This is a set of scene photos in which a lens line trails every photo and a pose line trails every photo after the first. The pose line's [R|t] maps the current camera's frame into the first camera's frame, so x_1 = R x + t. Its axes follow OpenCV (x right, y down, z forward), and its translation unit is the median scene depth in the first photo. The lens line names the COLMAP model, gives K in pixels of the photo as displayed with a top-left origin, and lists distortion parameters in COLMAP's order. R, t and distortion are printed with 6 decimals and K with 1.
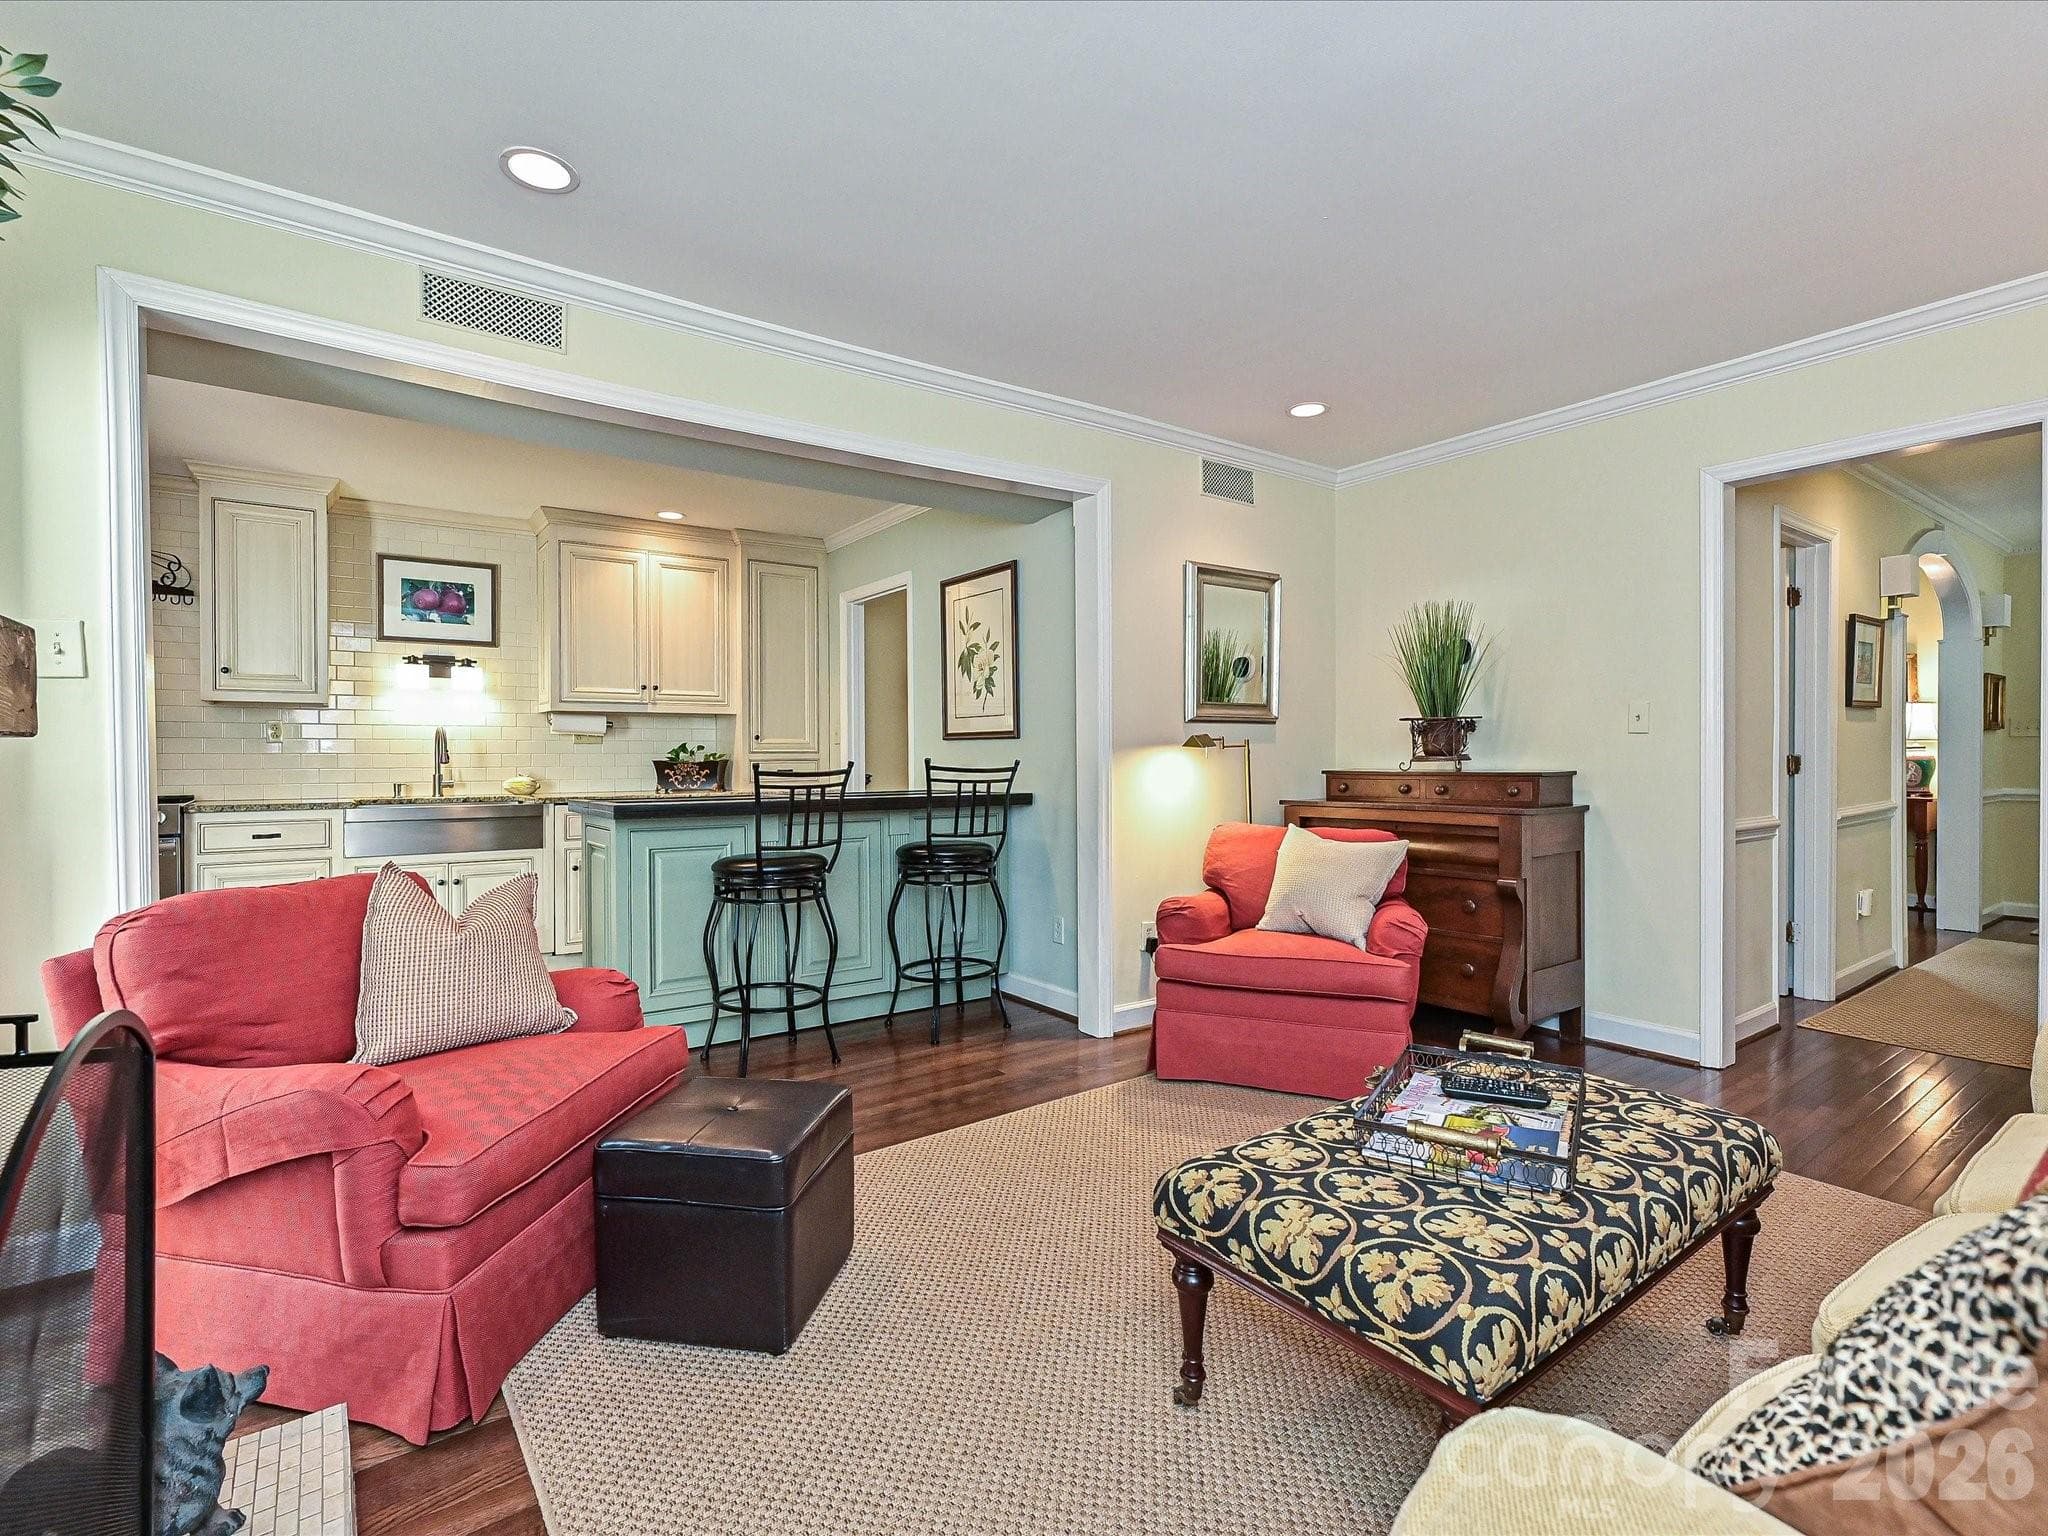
lens RADIAL K [[960.9, 0, 1035.0], [0, 960.9, 762.2], [0, 0, 1]] dist [-0.012447, 0.000067]
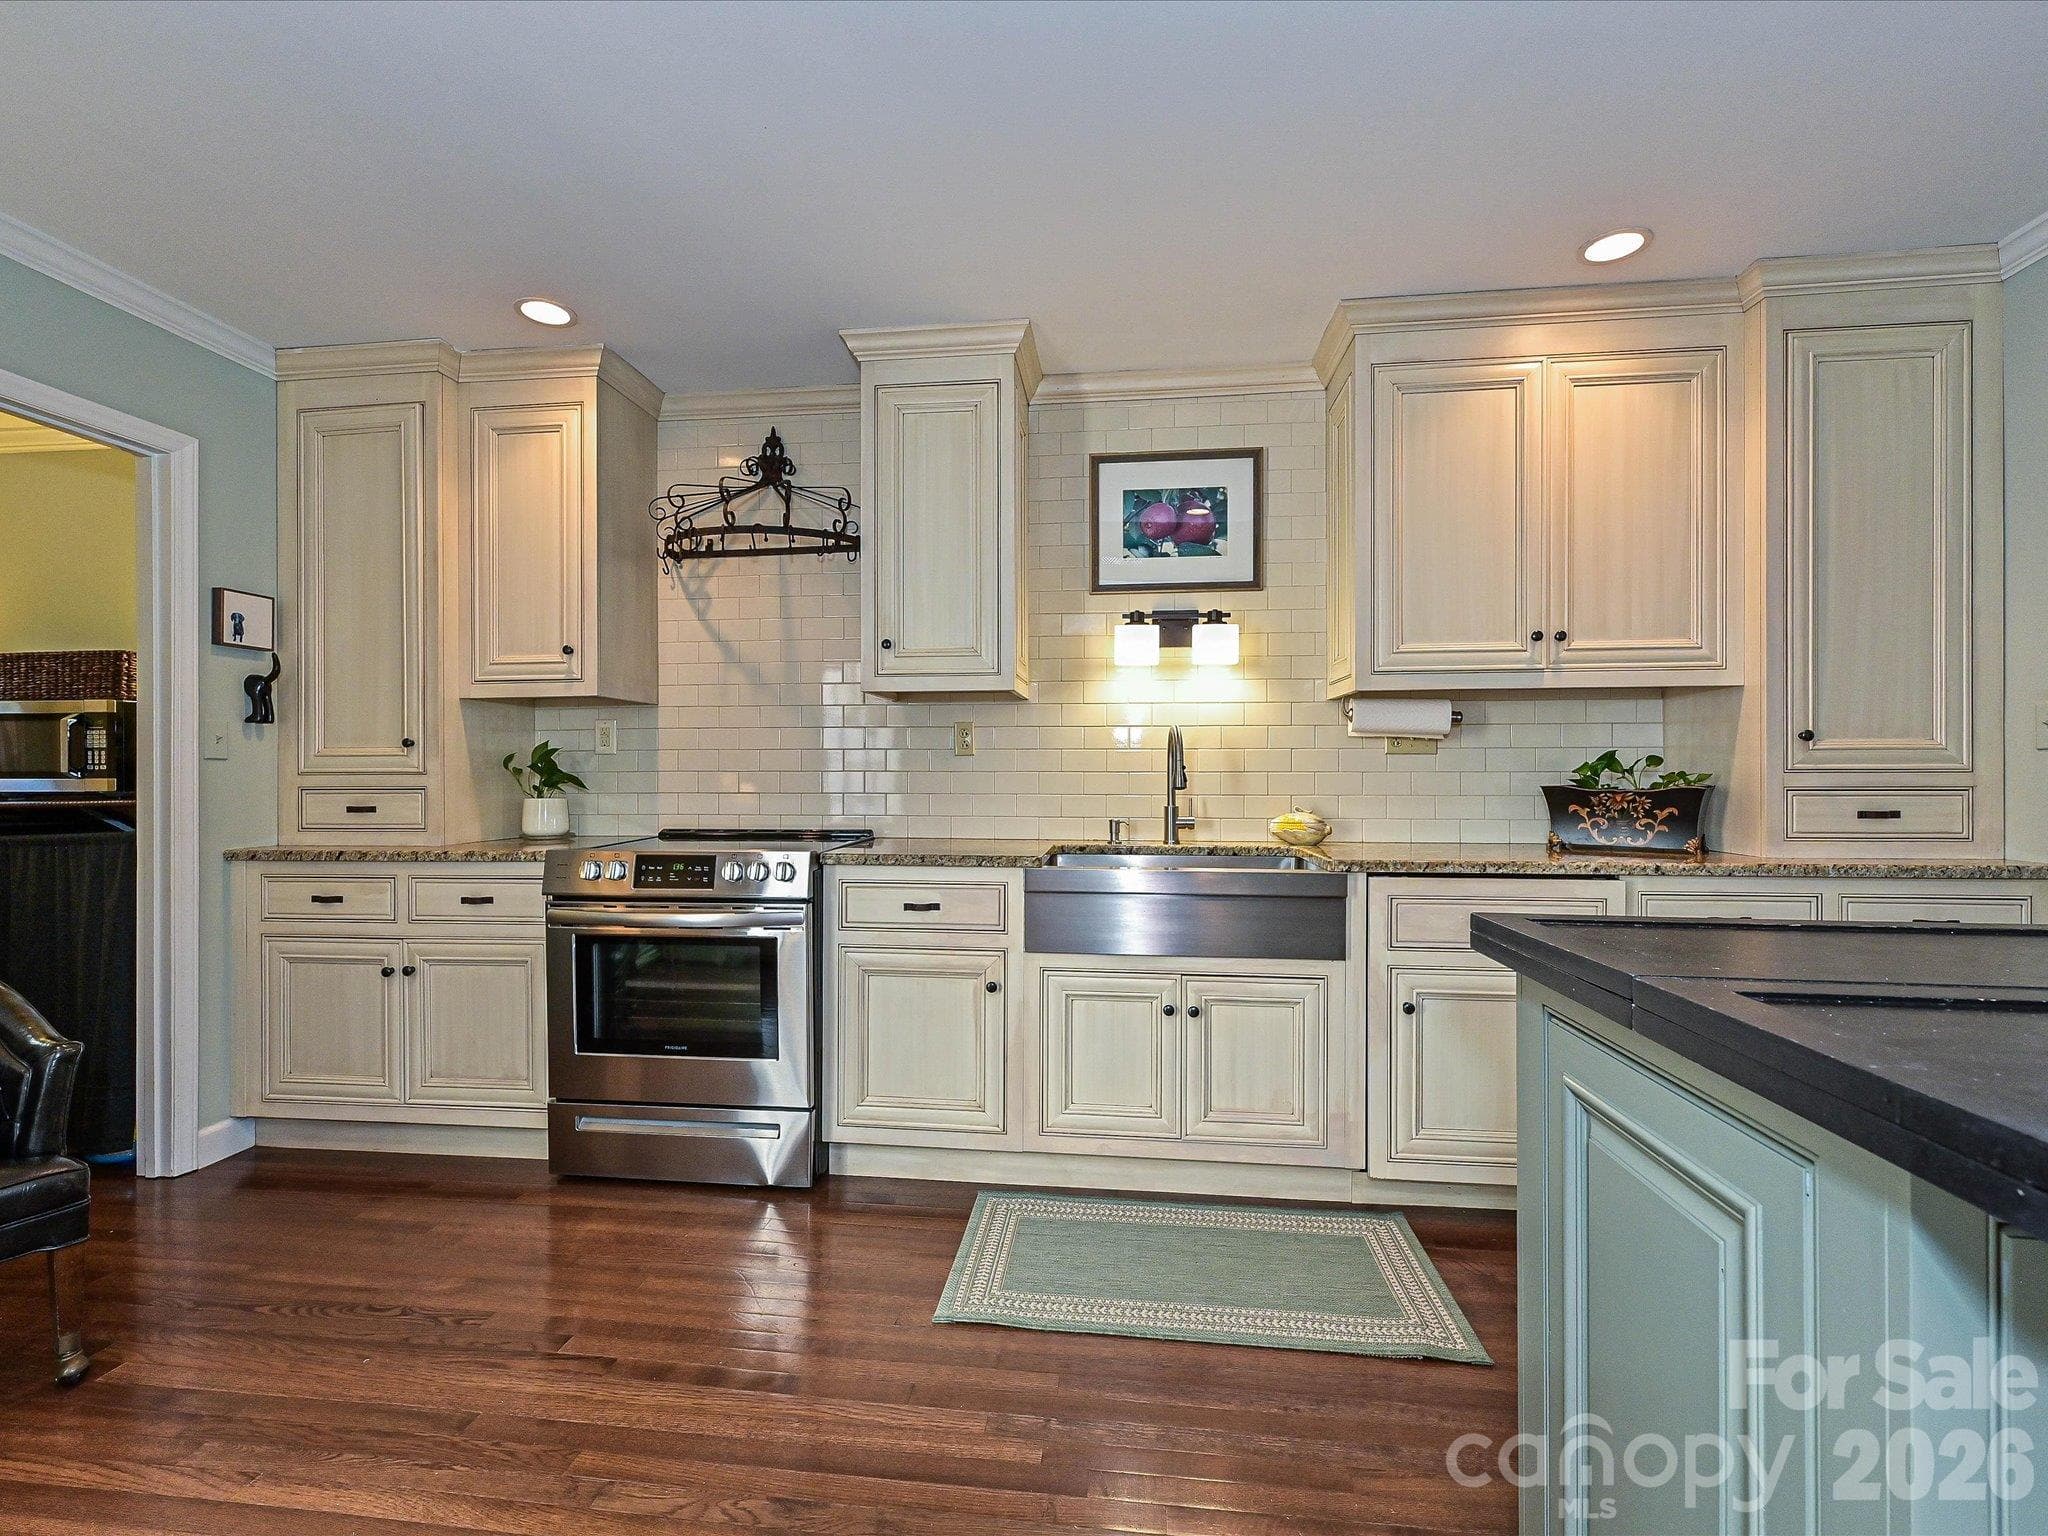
lens RADIAL K [[918.8, 0, 1017.1], [0, 918.8, 776.1], [0, 0, 1]] dist [-0.000664, 0.000534]
pose [[0.727526, 0.006429, -0.686050, -0.296078], [-0.006619, 0.999975, 0.002351, -0.006971], [0.686048, 0.002831, 0.727551, 0.508417]]
